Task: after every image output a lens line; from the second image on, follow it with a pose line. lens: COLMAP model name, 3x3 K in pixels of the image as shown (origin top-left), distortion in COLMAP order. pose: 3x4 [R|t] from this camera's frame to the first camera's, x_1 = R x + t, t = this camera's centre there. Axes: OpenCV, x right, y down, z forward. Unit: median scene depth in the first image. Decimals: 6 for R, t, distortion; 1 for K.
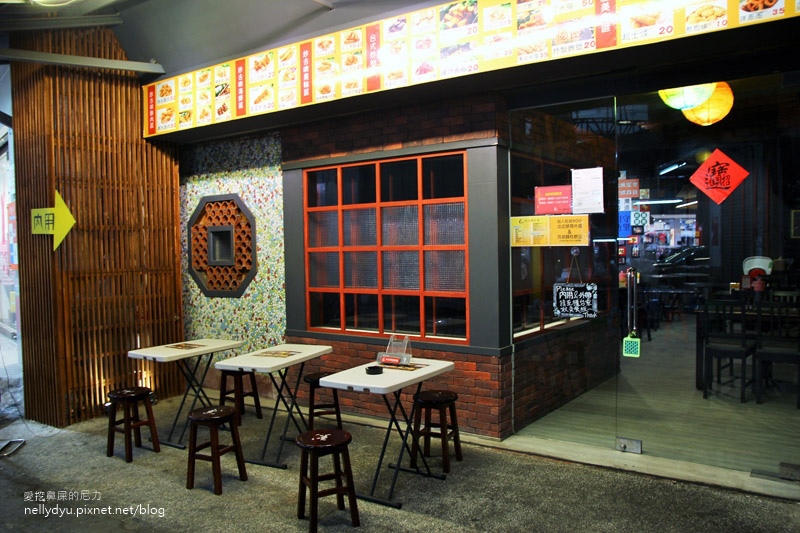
lens RADIAL K [[627.4, 0, 400.0], [0, 627.4, 266.5], [0, 0, 1]] dist [-0.120333, 0.138157]
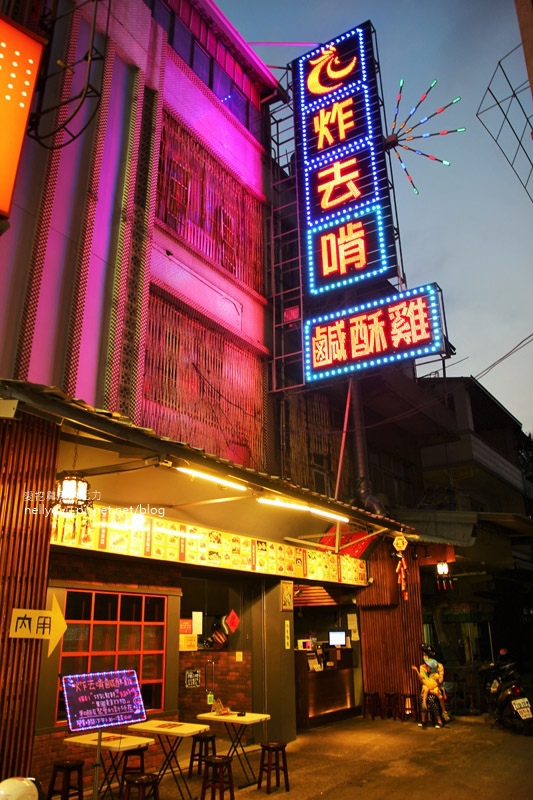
lens RADIAL K [[627.4, 0, 266.5], [0, 627.4, 400.0], [0, 0, 1]] dist [-0.120333, 0.138157]
pose [[-0.010033, 0.374112, 0.927329, -1.805118], [0.052679, 0.926286, -0.373121, -0.025050], [-0.998561, 0.045107, -0.029001, 0.737236]]
